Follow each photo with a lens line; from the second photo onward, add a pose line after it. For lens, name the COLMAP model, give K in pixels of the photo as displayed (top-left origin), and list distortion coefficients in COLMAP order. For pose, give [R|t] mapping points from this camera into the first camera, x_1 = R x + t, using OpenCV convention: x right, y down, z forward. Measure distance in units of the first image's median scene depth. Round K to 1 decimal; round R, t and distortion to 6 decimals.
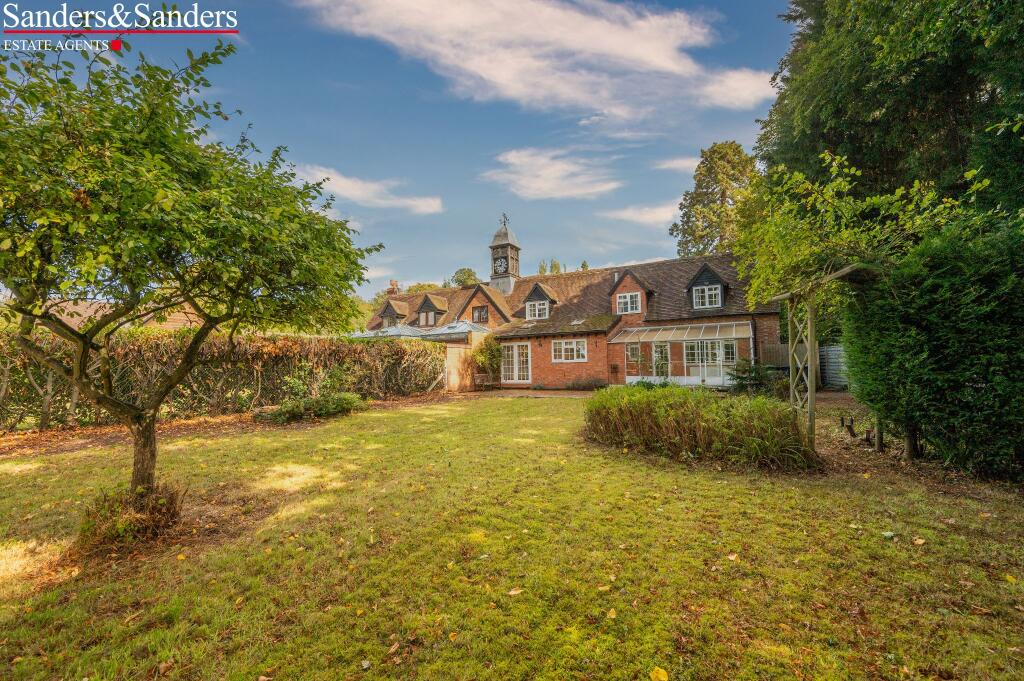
lens RADIAL K [[418.8, 0, 512.0], [0, 418.8, 340.5], [0, 0, 1]] dist [-0.001780, -0.000164]
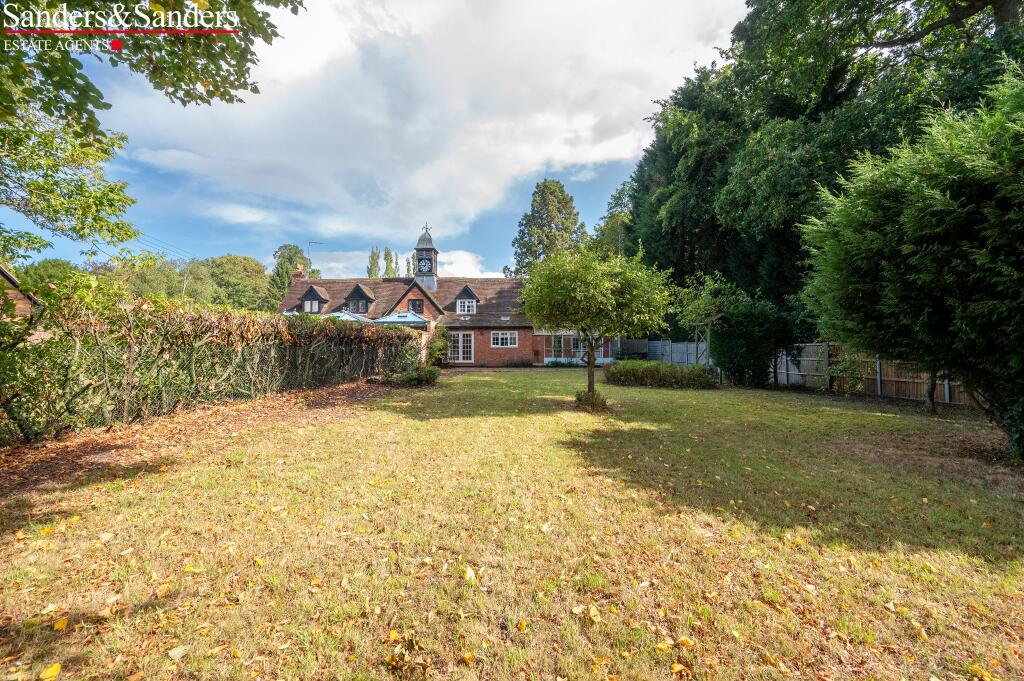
lens RADIAL K [[418.8, 0, 512.0], [0, 418.8, 340.5], [0, 0, 1]] dist [-0.001780, -0.000164]
pose [[0.876717, 0.028212, 0.480179, -0.478299], [-0.042787, 0.998895, 0.019434, 0.000414], [-0.479100, -0.037584, 0.876955, -0.217025]]
